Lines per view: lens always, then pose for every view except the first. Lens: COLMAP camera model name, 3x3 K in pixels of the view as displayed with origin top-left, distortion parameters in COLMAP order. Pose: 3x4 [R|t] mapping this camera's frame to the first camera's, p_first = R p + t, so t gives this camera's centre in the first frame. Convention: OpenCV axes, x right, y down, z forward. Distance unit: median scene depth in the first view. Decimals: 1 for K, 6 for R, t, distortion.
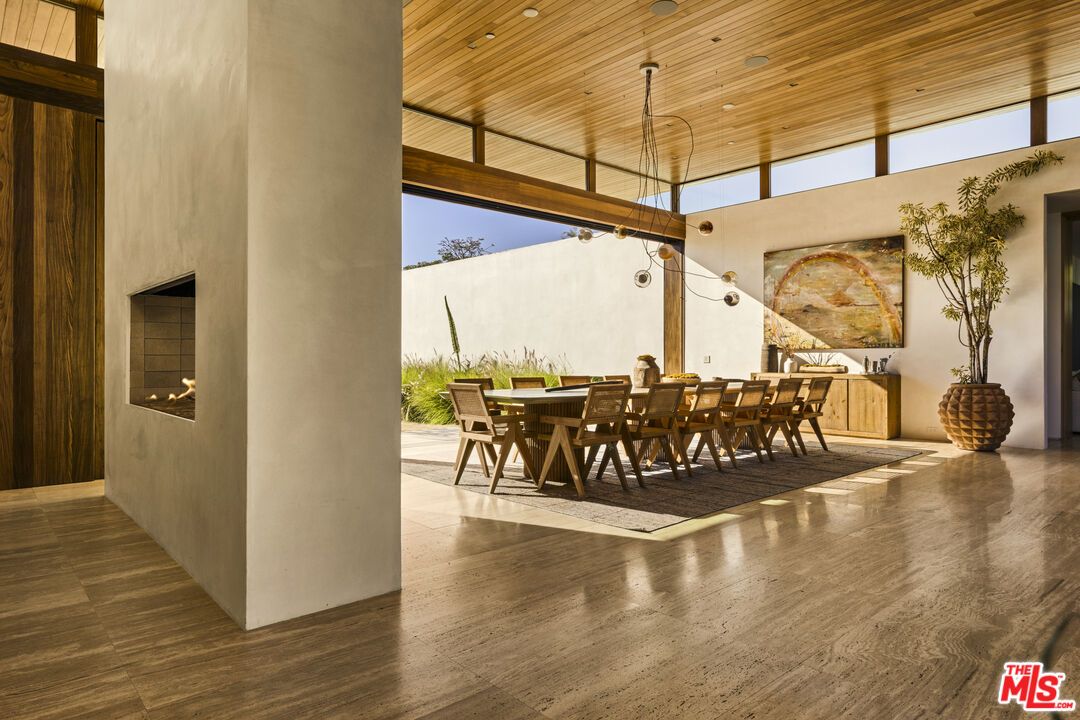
lens RADIAL K [[653.1, 0, 538.4], [0, 653.1, 358.3], [0, 0, 1]] dist [-0.009037, -0.000844]
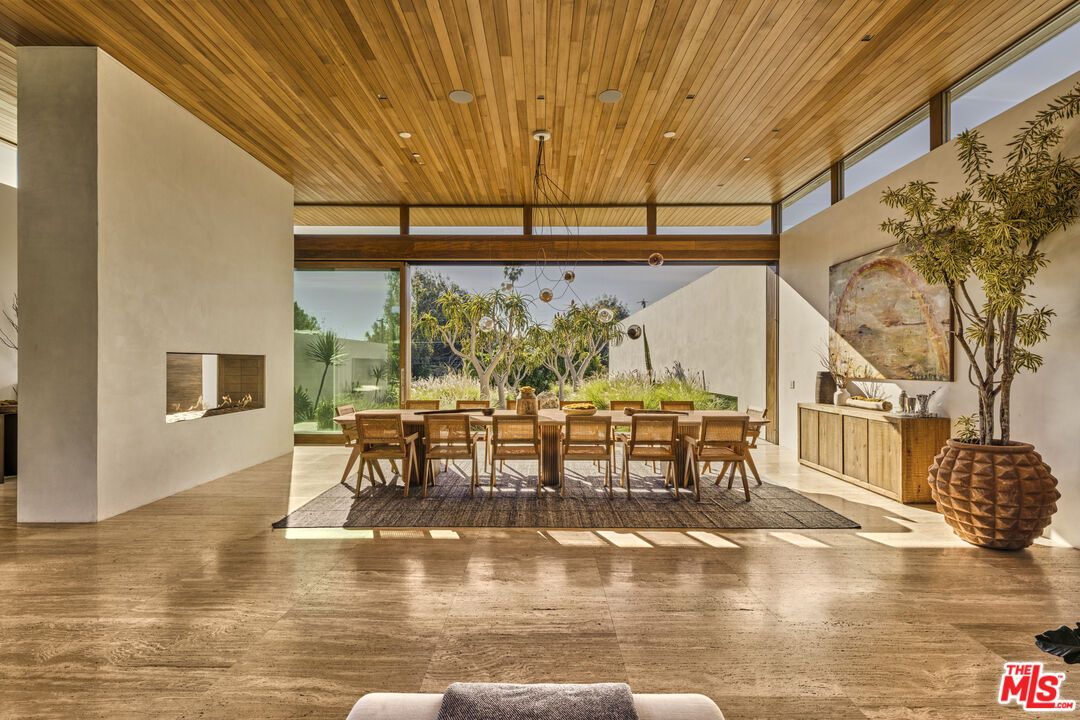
lens RADIAL K [[491.5, 0, 537.6], [0, 491.5, 363.1], [0, 0, 1]] dist [0.012749, 0.000008]
pose [[0.735620, 0.000699, -0.677394, 0.554635], [-0.002361, 0.999996, -0.001531, -0.032597], [0.677390, 0.002726, 0.735619, 0.266748]]
